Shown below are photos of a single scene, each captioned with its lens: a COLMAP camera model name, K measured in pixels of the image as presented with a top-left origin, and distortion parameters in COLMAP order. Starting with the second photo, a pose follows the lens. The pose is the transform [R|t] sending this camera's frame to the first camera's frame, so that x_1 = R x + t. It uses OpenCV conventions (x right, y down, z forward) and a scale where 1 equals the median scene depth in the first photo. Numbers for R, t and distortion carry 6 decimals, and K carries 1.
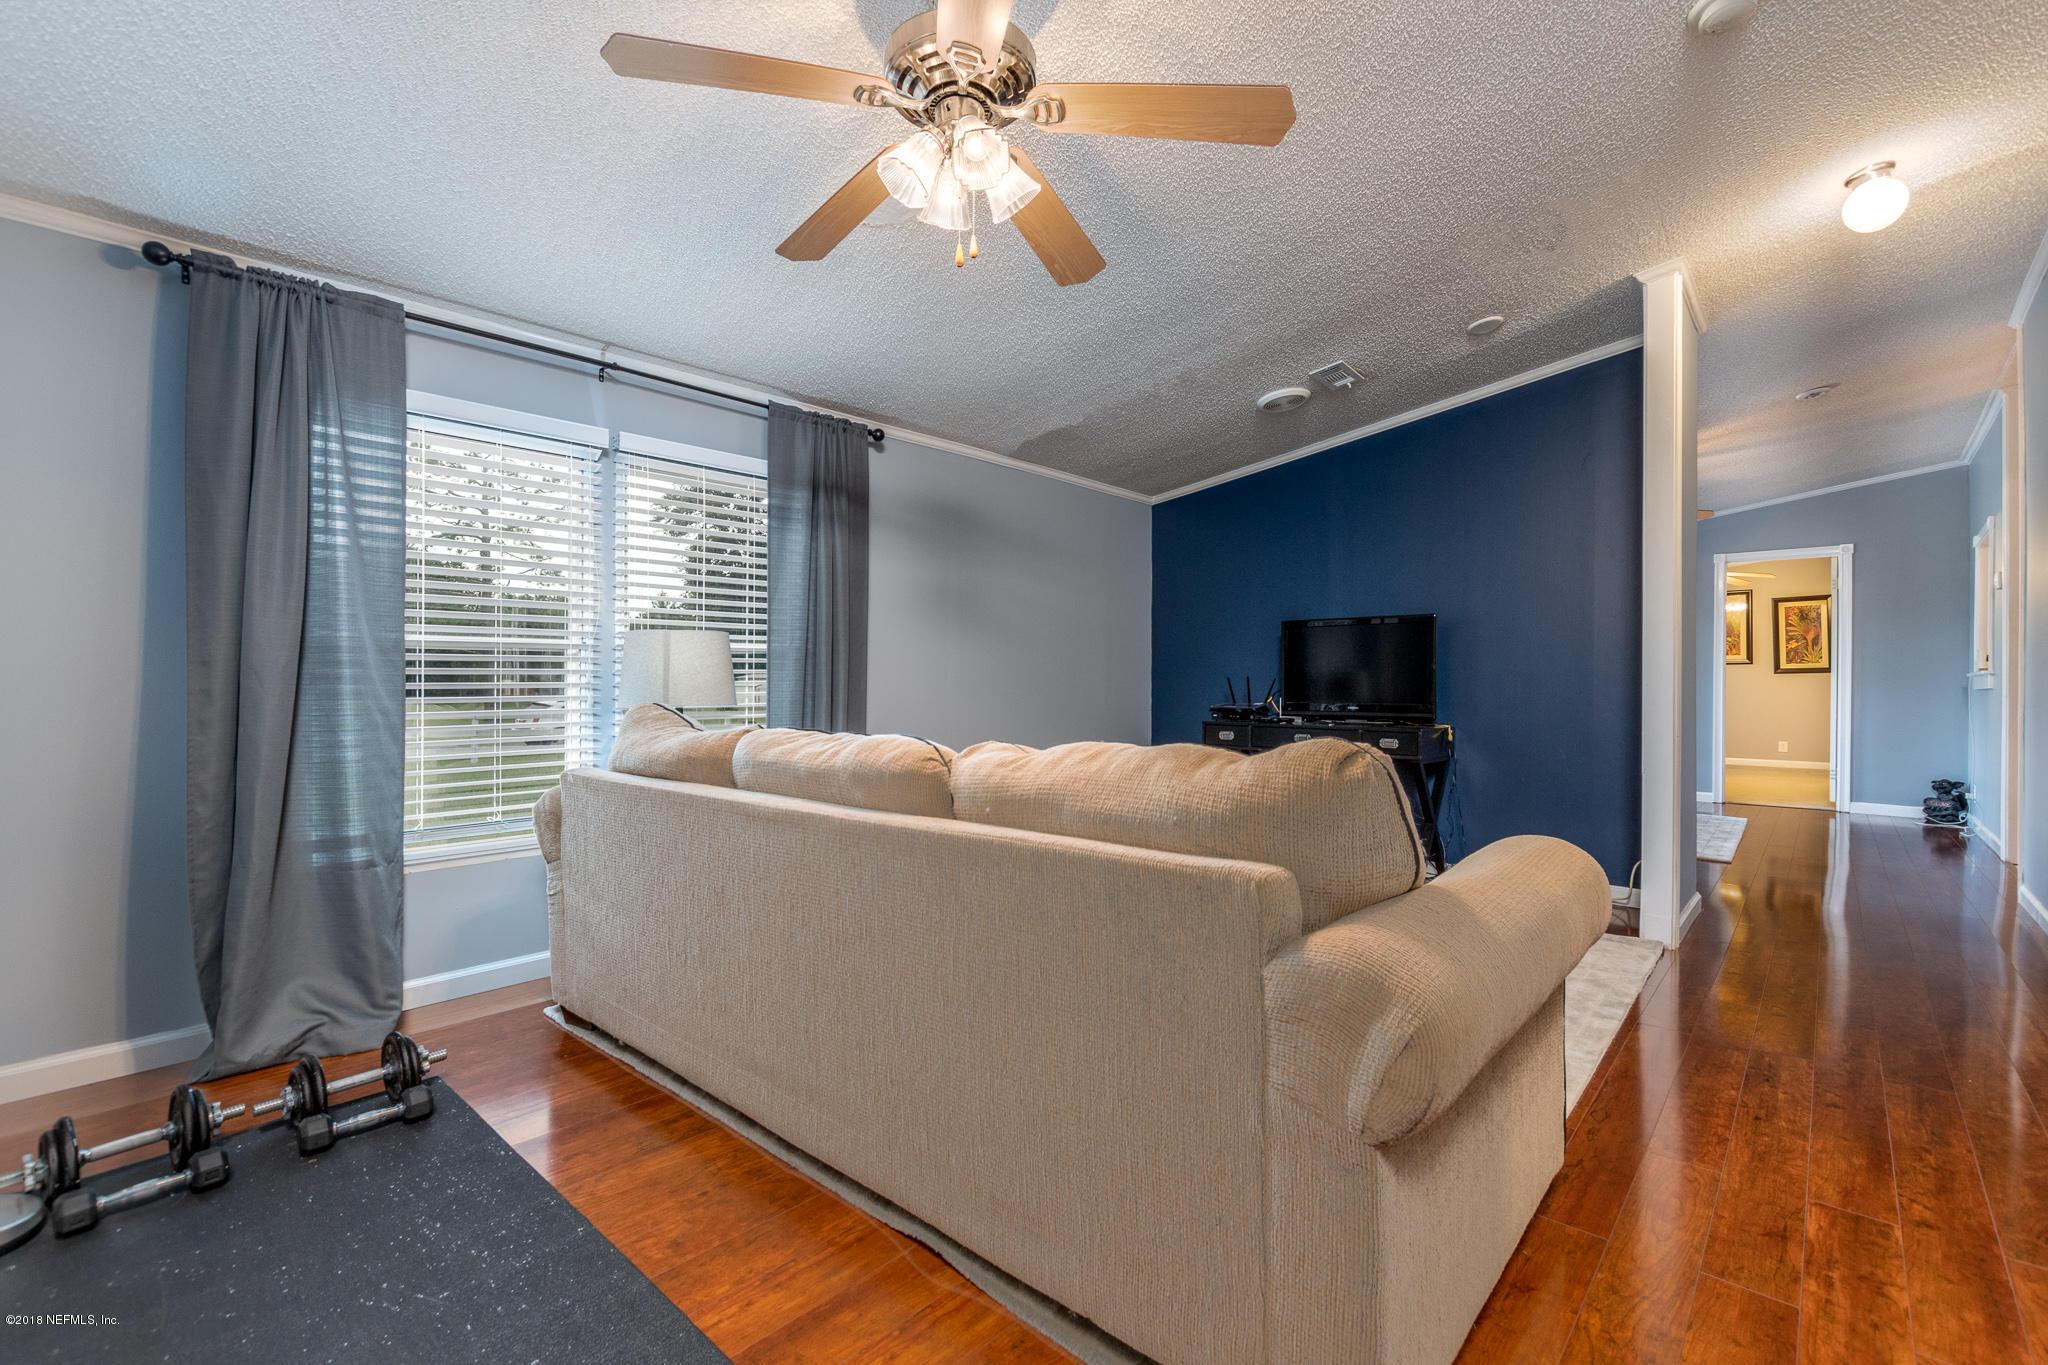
lens RADIAL K [[885.1, 0, 1023.4], [0, 885.1, 688.5], [0, 0, 1]] dist [-0.000818, -0.000206]
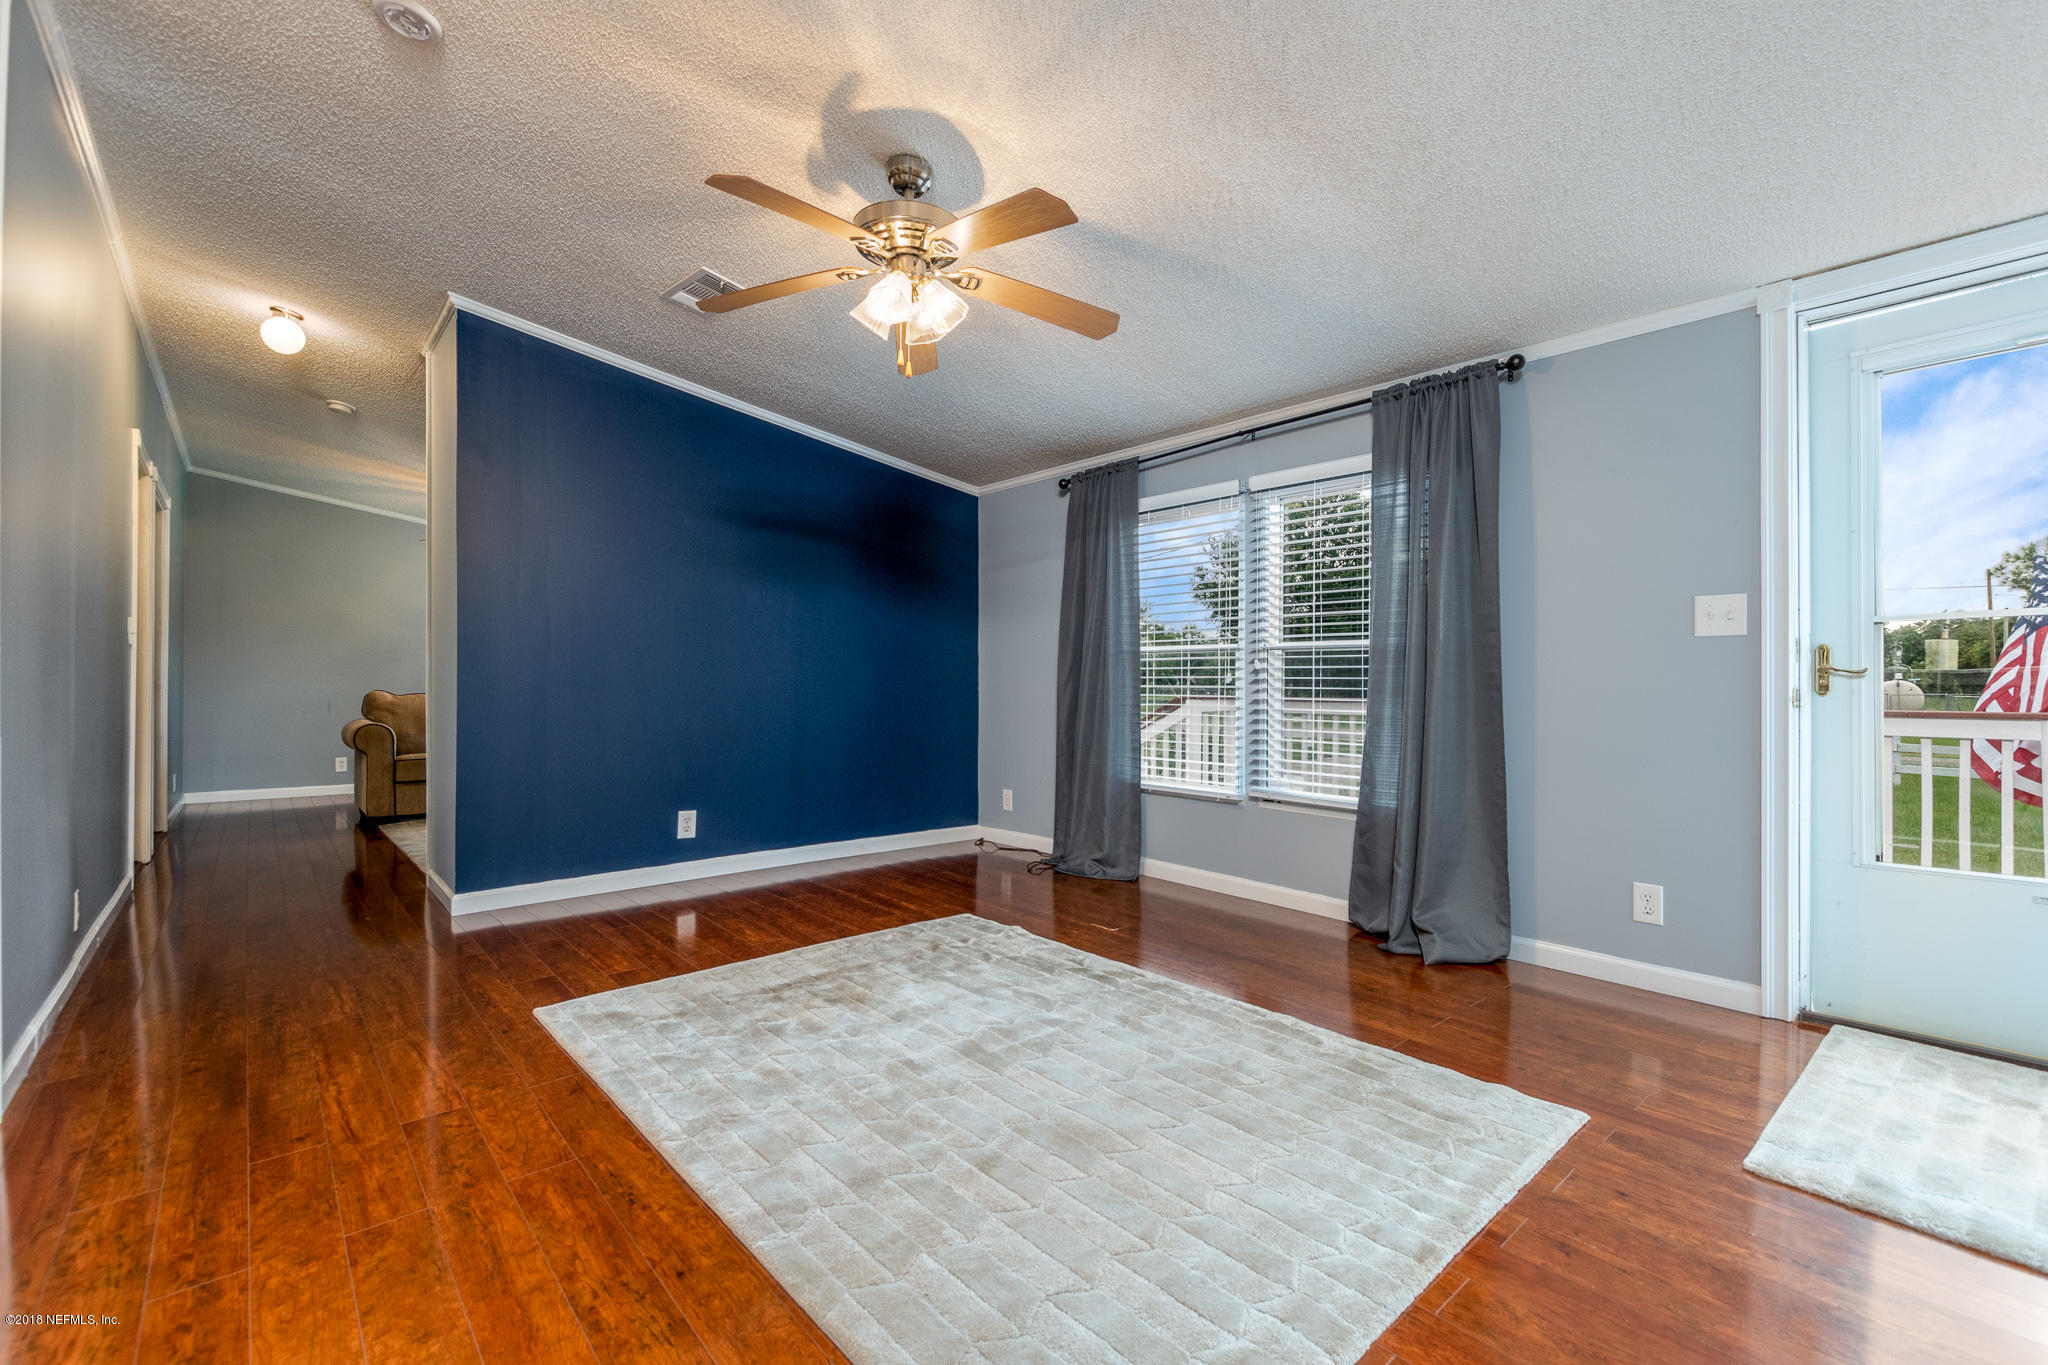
lens RADIAL K [[866.5, 0, 1053.8], [0, 866.5, 681.7], [0, 0, 1]] dist [-0.002749, -0.000428]
pose [[-0.101376, 0.014673, -0.994740, 0.810540], [-0.011164, 0.999811, 0.015885, -0.015271], [0.994786, 0.012715, -0.101193, 0.849153]]
